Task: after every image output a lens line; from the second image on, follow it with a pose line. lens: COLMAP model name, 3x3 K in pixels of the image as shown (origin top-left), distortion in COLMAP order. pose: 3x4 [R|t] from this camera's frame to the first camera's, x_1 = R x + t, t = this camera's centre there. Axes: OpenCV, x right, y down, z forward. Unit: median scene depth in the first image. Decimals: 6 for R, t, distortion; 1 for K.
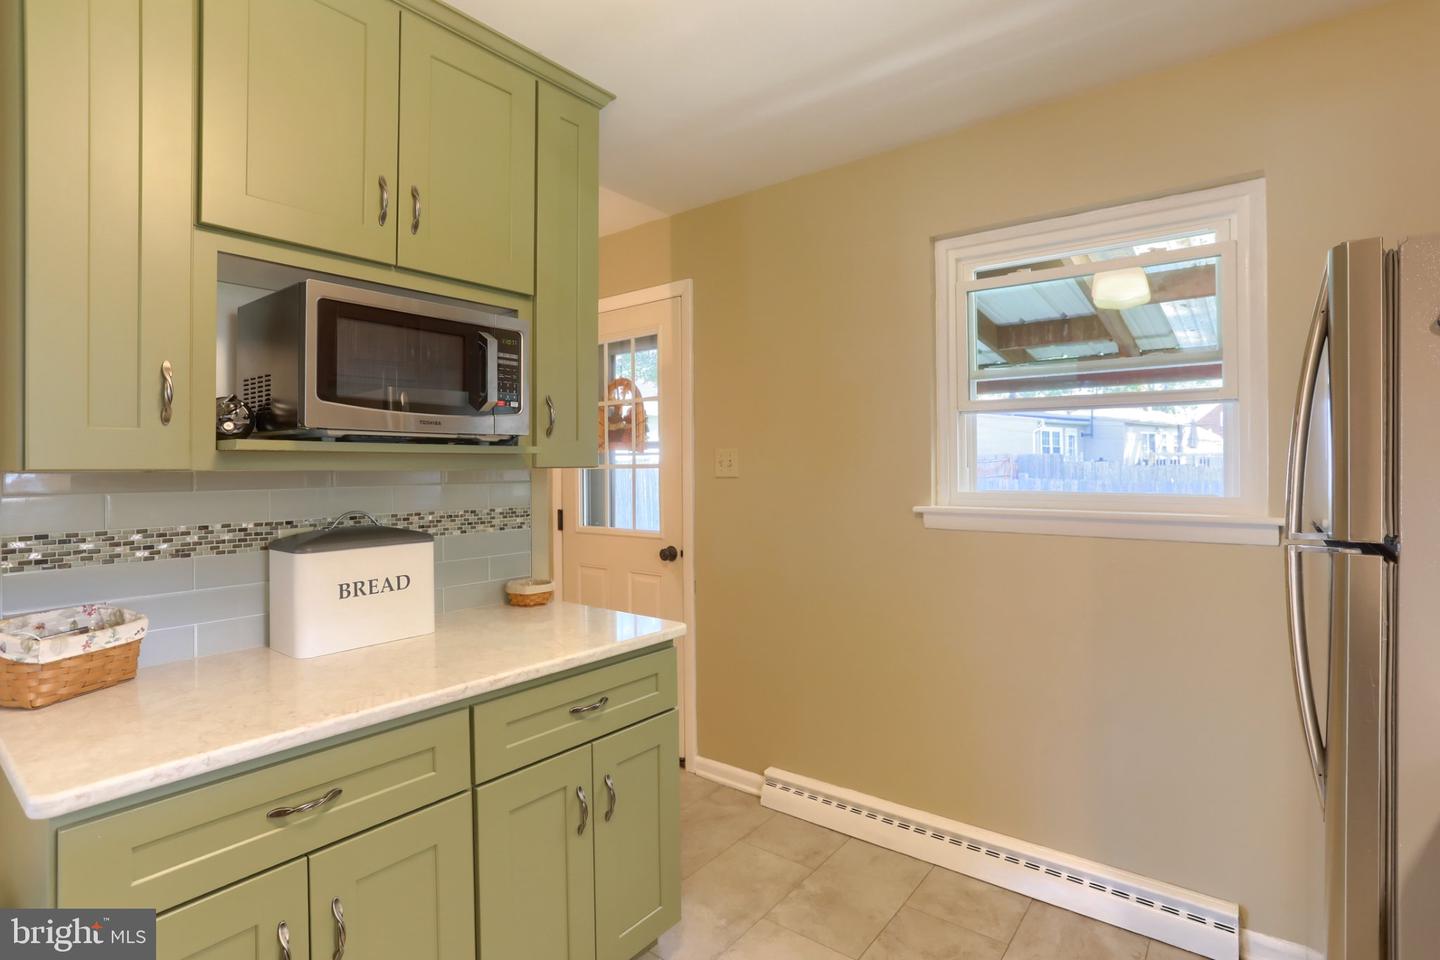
lens RADIAL K [[719.7, 0, 734.9], [0, 719.7, 466.2], [0, 0, 1]] dist [-0.060739, 0.029000]
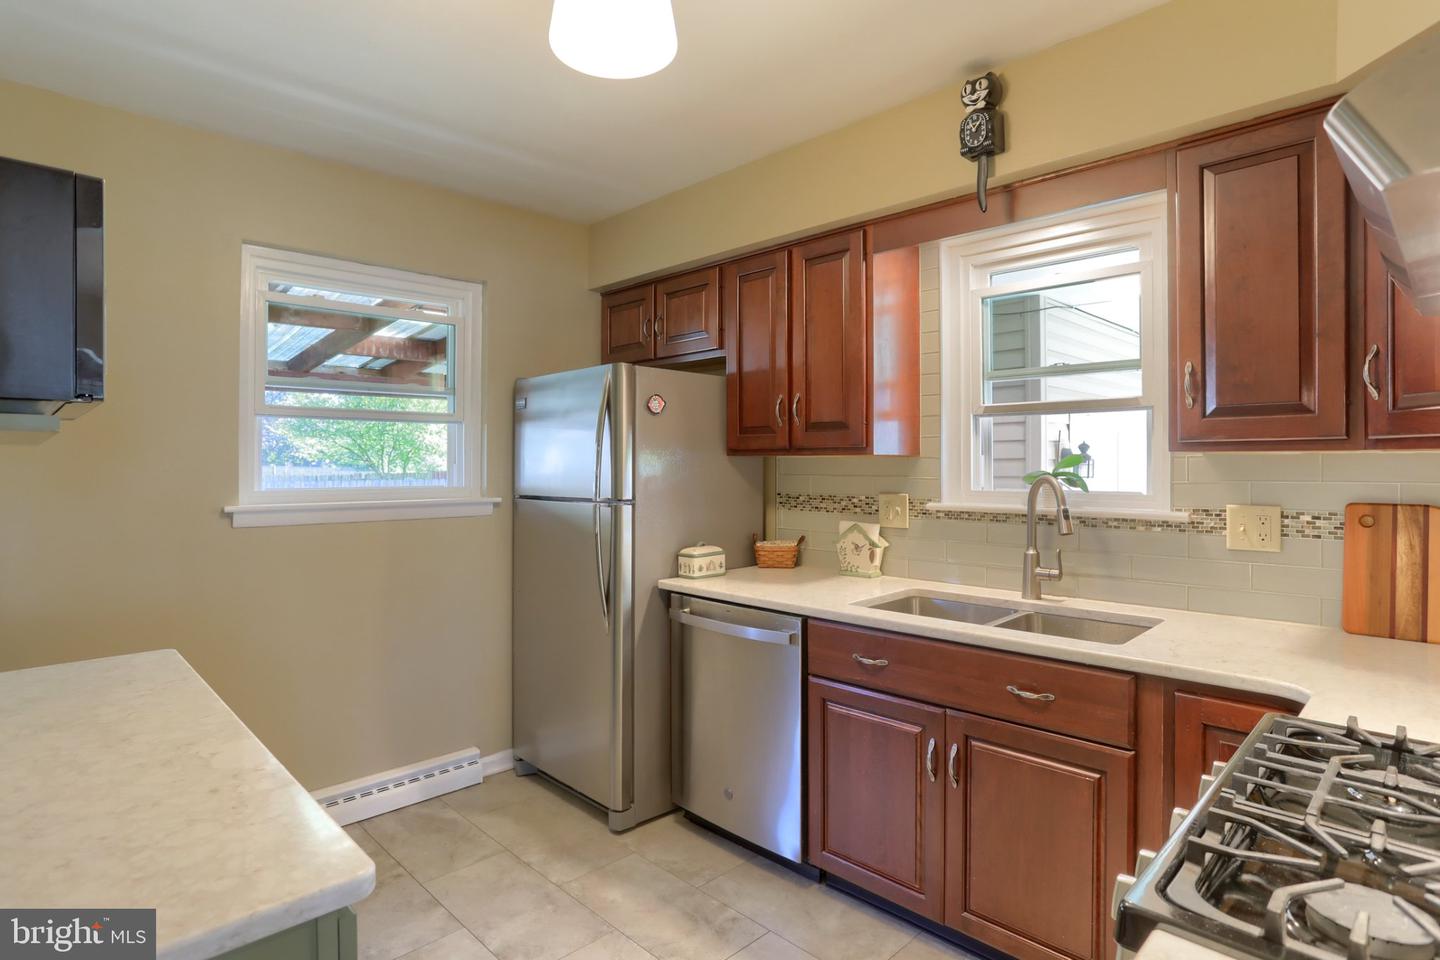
lens RADIAL K [[733.5, 0, 725.4], [0, 733.5, 475.6], [0, 0, 1]] dist [-0.054457, 0.024363]
pose [[0.140513, -0.013060, 0.989993, -0.781373], [0.005423, 0.999908, 0.012421, 0.004529], [-0.990064, 0.003624, 0.140571, 0.209226]]
